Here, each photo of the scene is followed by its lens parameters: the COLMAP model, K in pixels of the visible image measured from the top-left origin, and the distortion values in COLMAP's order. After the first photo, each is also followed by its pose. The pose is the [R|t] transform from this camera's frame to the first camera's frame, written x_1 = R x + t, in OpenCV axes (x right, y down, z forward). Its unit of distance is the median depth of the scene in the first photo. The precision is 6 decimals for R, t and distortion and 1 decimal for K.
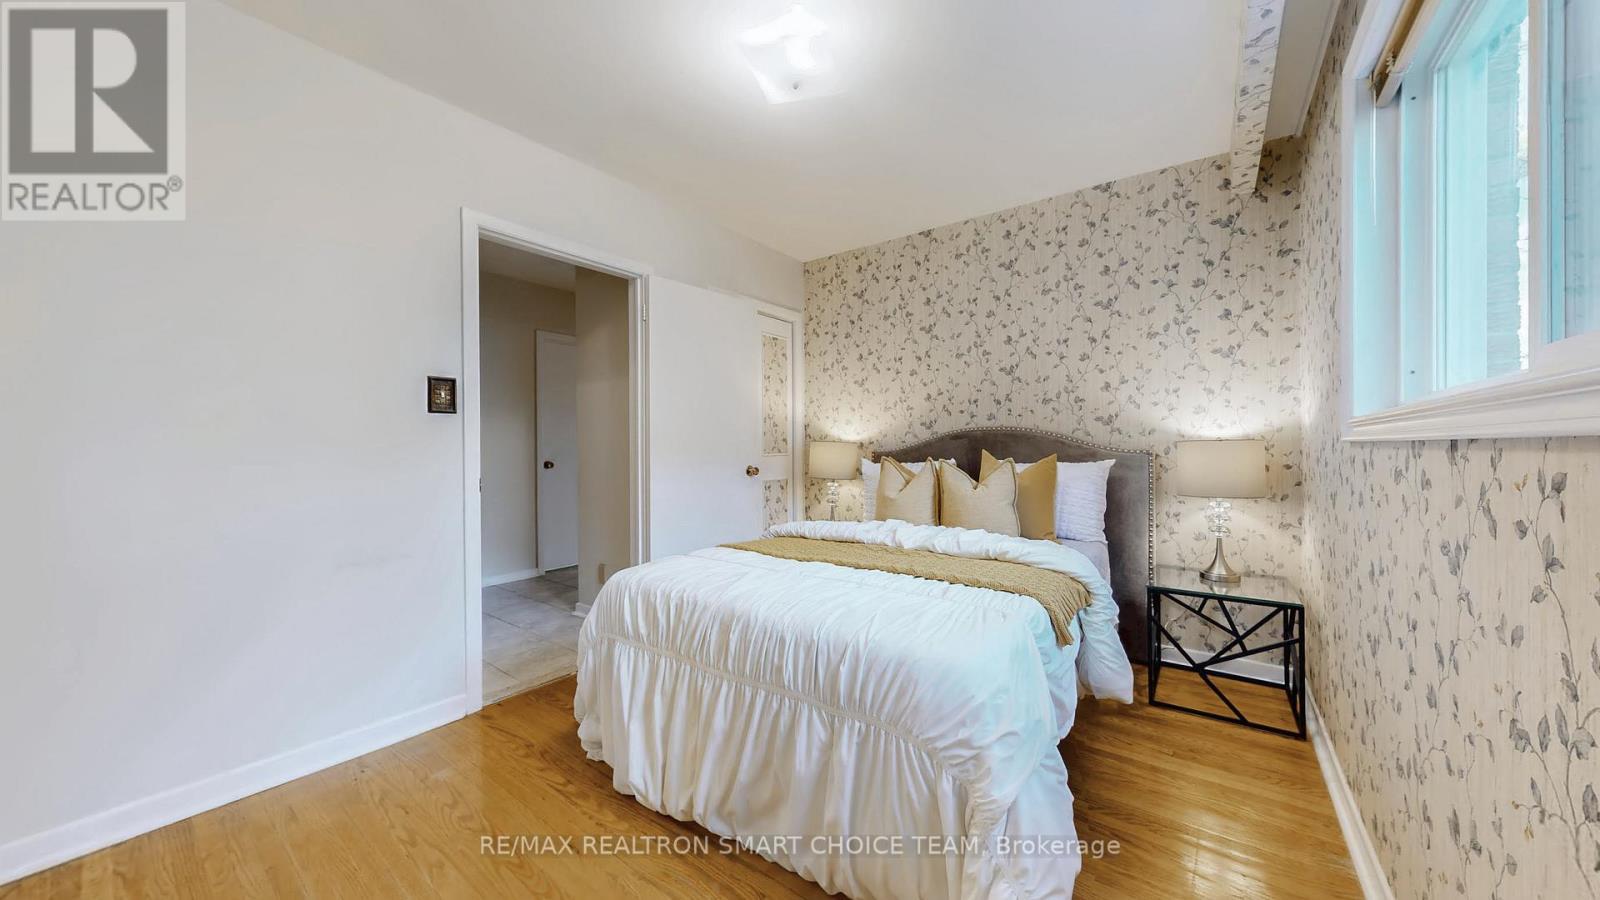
lens RADIAL K [[533.5, 0, 810.1], [0, 533.5, 446.8], [0, 0, 1]] dist [0.000227, 0.000023]
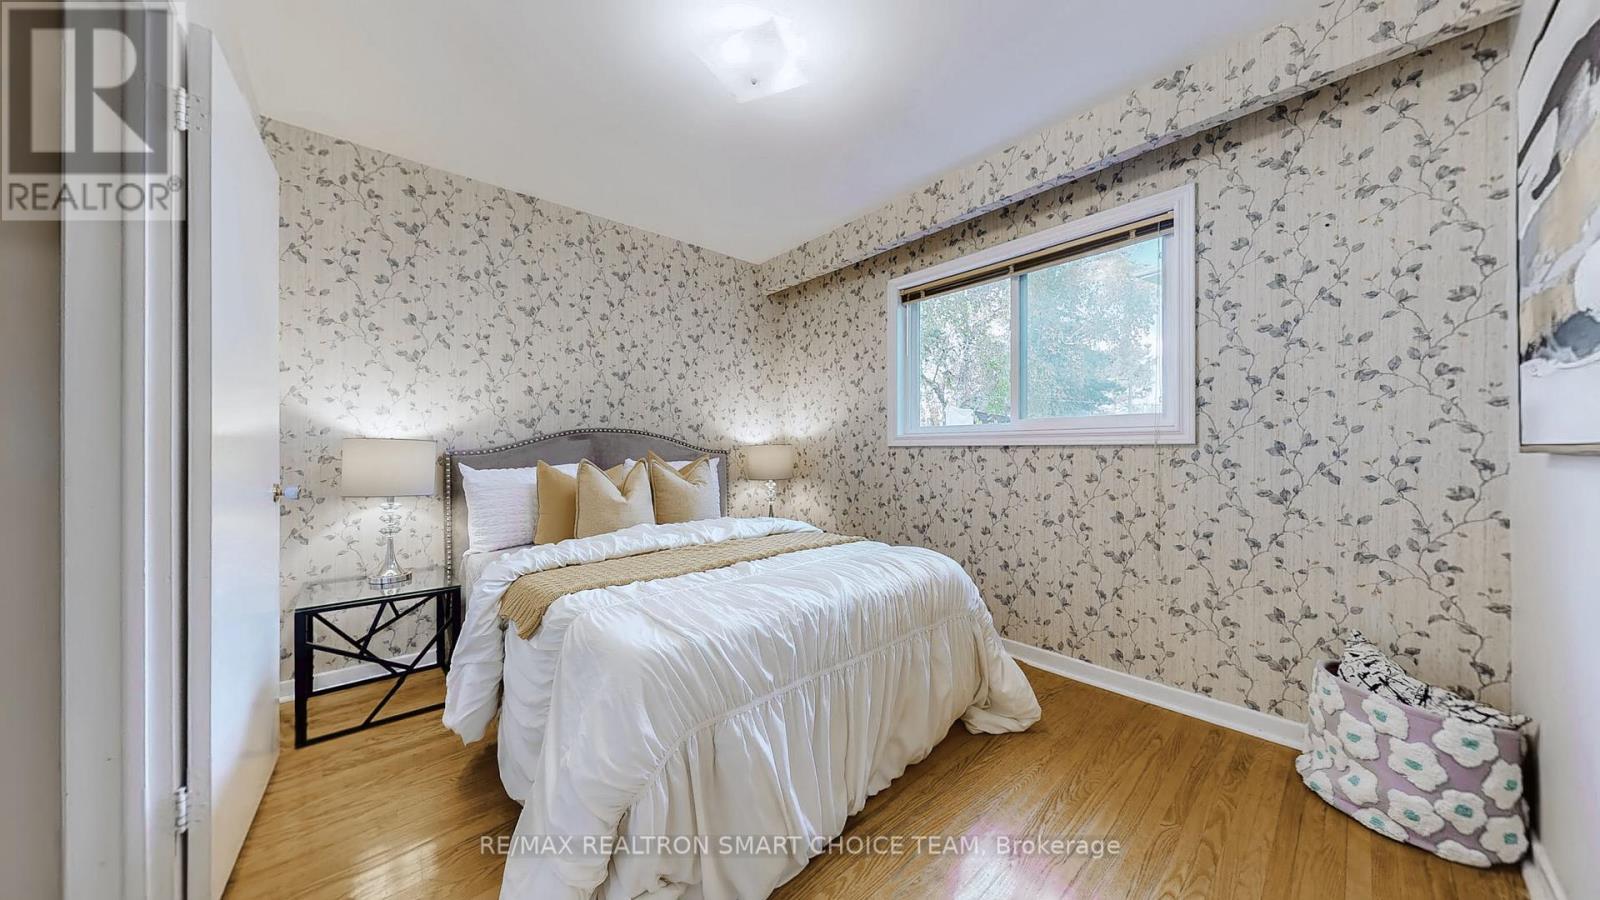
lens RADIAL K [[533.5, 0, 810.1], [0, 533.5, 446.8], [0, 0, 1]] dist [0.000227, 0.000023]
pose [[0.163125, 0.003475, 0.986599, -0.607671], [-0.000063, 0.999994, -0.003512, 0.000873], [-0.986605, 0.000511, 0.163124, 0.454908]]
